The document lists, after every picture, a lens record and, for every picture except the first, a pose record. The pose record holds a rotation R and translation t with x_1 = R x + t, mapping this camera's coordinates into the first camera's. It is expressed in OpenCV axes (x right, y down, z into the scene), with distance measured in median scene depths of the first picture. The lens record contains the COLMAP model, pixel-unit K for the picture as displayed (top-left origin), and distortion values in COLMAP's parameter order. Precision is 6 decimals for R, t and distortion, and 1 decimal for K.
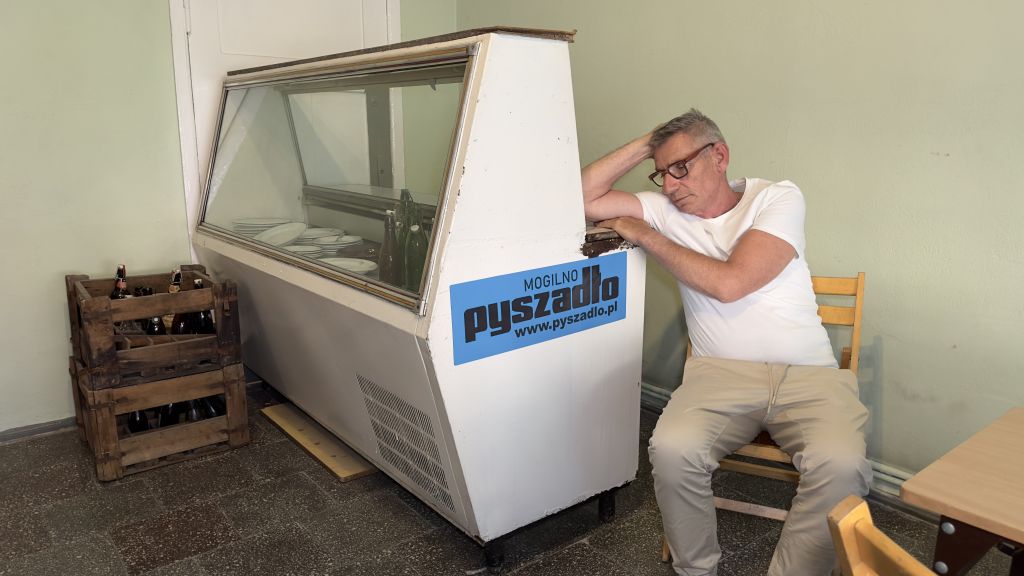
lens RADIAL K [[721.0, 0, 510.0], [0, 721.0, 293.4], [0, 0, 1]] dist [0.012562, 0.000822]
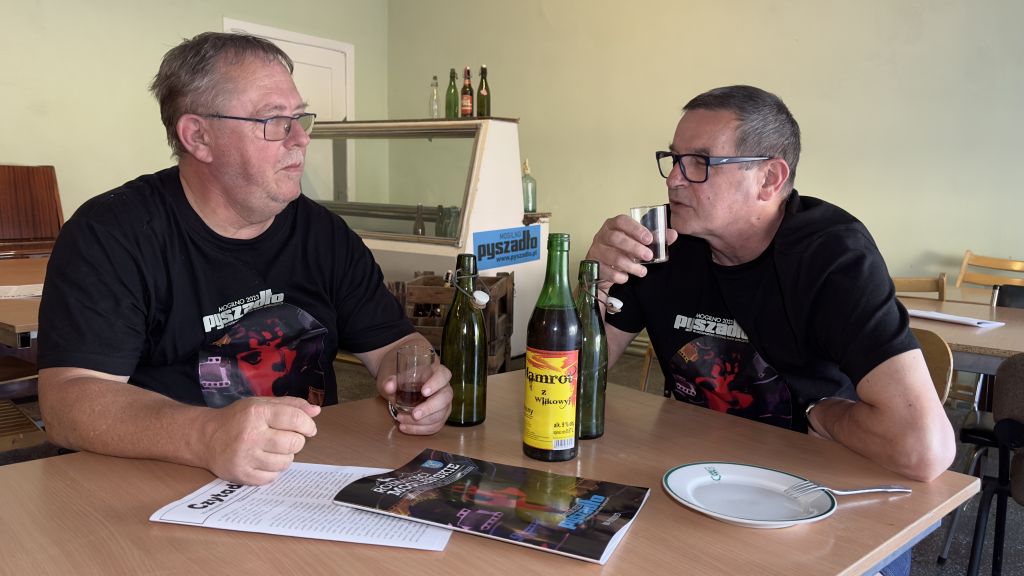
lens RADIAL K [[817.9, 0, 513.4], [0, 817.9, 284.8], [0, 0, 1]] dist [-0.005521, -0.000281]
pose [[0.959736, -0.013414, 0.280582, -0.589699], [0.039934, 0.995229, -0.089015, 0.329433], [-0.278049, 0.096636, 0.955694, -1.214414]]
